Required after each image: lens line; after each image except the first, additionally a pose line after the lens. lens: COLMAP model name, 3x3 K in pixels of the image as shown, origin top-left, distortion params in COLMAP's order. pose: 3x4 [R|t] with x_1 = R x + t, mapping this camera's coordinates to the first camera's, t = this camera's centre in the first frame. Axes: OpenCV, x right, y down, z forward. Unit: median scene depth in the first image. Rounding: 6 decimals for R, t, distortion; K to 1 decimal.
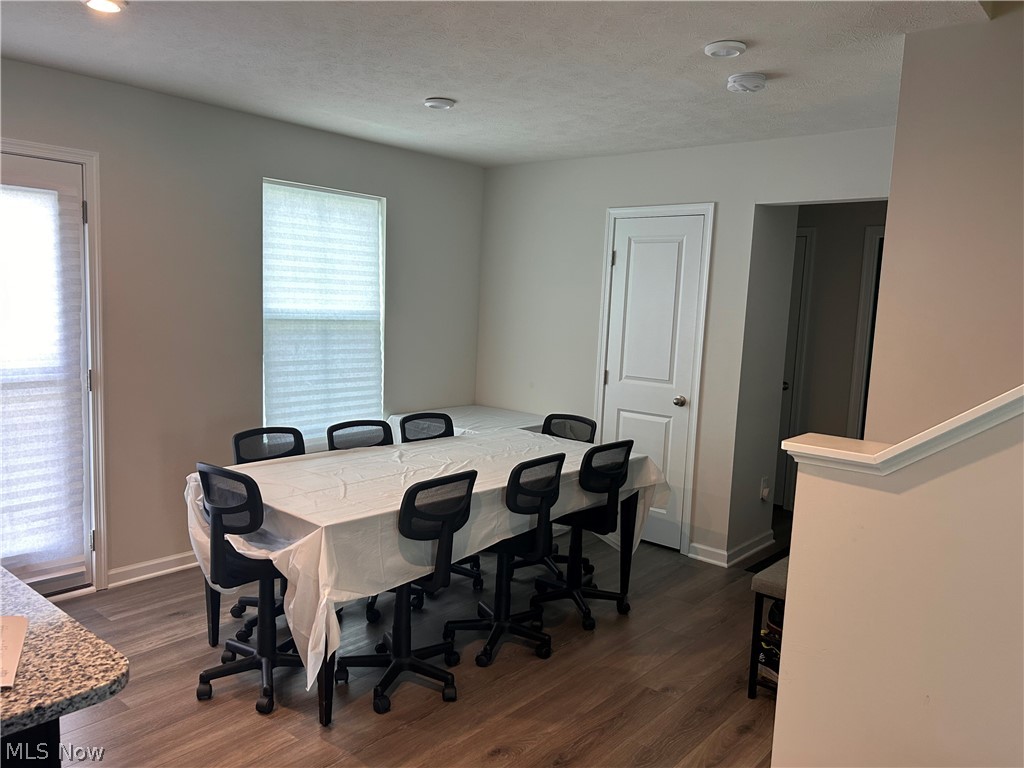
lens RADIAL K [[772.6, 0, 511.5], [0, 772.6, 385.8], [0, 0, 1]] dist [0.038415, -0.037659]
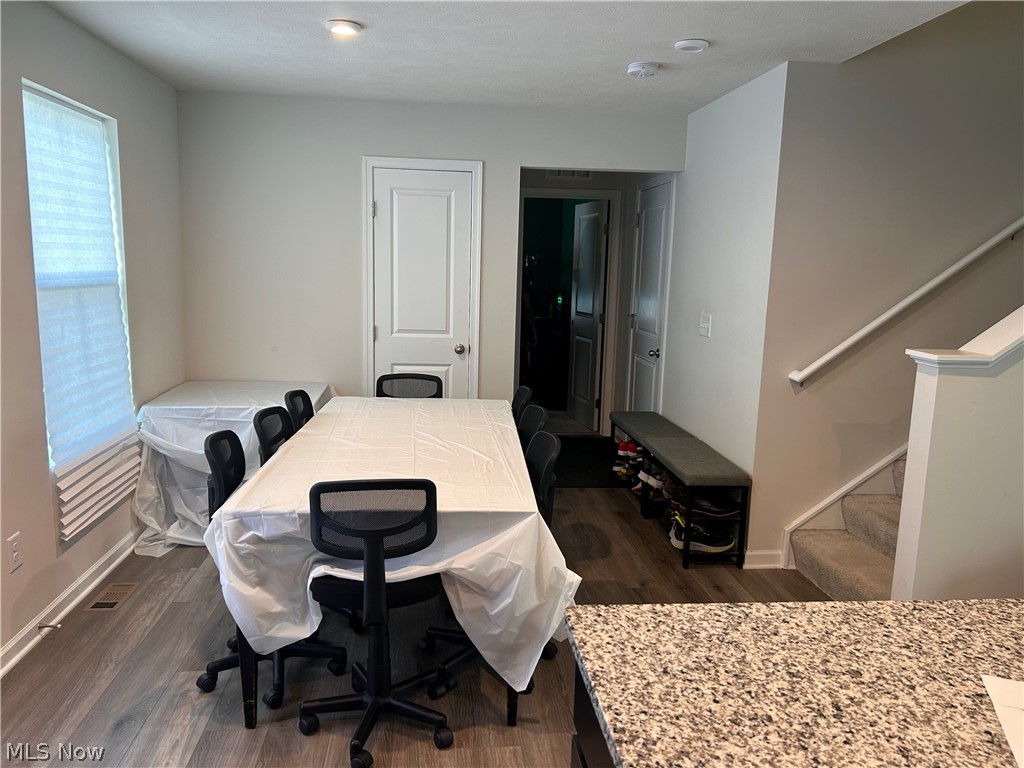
lens RADIAL K [[772.6, 0, 510.9], [0, 772.6, 384.9], [0, 0, 1]] dist [0.038415, -0.037659]
pose [[0.694382, -0.135300, 0.706773, -0.484357], [0.084917, 0.990709, 0.106226, -0.037400], [-0.714579, -0.013744, 0.699420, 0.205762]]
